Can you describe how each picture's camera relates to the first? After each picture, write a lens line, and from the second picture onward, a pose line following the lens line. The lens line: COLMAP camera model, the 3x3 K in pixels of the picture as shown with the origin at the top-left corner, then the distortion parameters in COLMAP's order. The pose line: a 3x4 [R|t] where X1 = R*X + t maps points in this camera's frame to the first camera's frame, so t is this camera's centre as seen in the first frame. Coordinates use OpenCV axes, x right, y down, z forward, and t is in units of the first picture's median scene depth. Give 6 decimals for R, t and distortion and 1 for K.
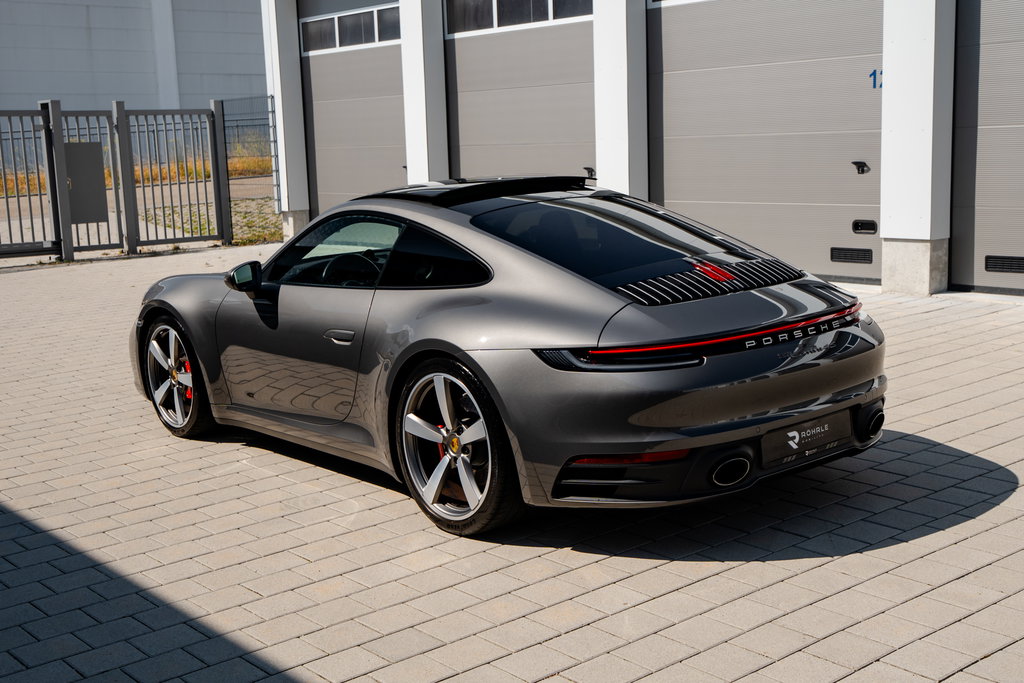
lens RADIAL K [[1313.8, 0, 514.3], [0, 1313.8, 369.6], [0, 0, 1]] dist [0.098126, 0.020315]
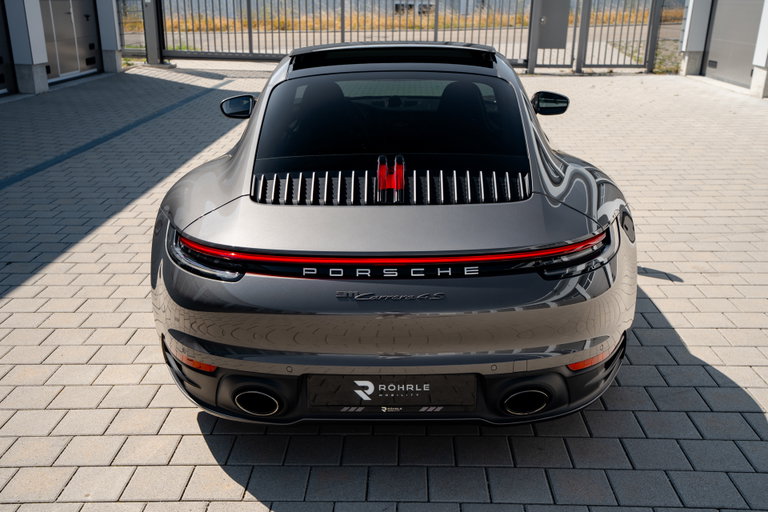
lens RADIAL K [[791.3, 0, 371.1], [0, 791.3, 279.9], [0, 0, 1]] dist [0.035206, -0.003238]
pose [[0.752102, 0.265125, -0.603367, 0.136353], [-0.153011, 0.960743, 0.231429, -0.036478], [0.641039, -0.081737, 0.763144, 0.165656]]
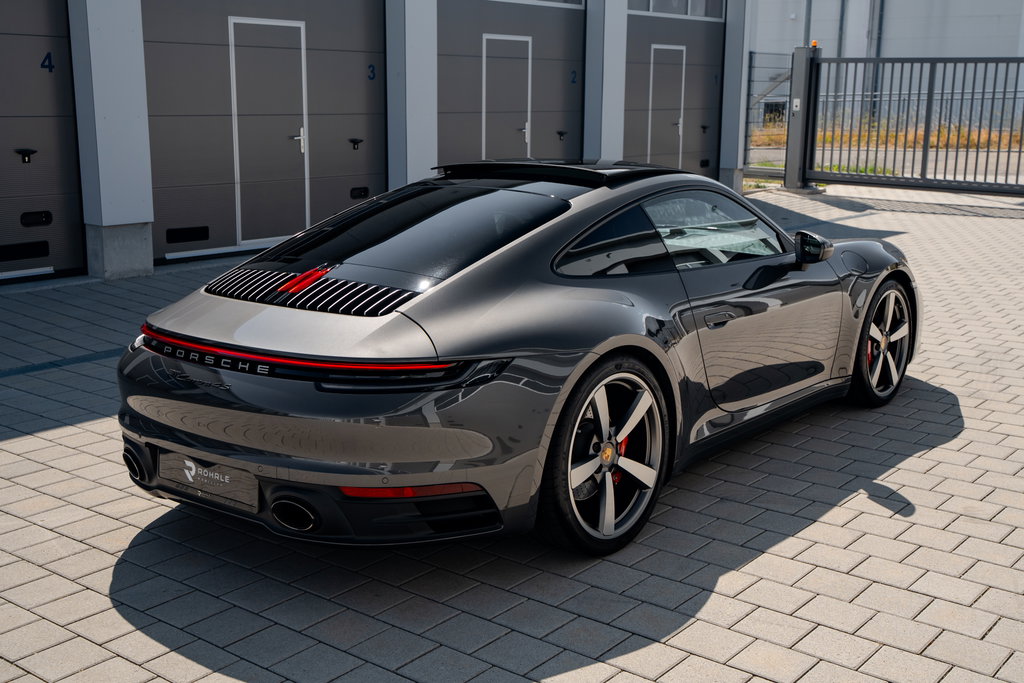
lens RADIAL K [[1150.8, 0, 512.0], [0, 1150.8, 341.5], [0, 0, 1]] dist [0.060555, -0.010303]
pose [[0.197416, 0.247951, -0.948445, 0.263274], [-0.187460, 0.959180, 0.211738, -0.064153], [0.962229, 0.135995, 0.235838, 0.272718]]
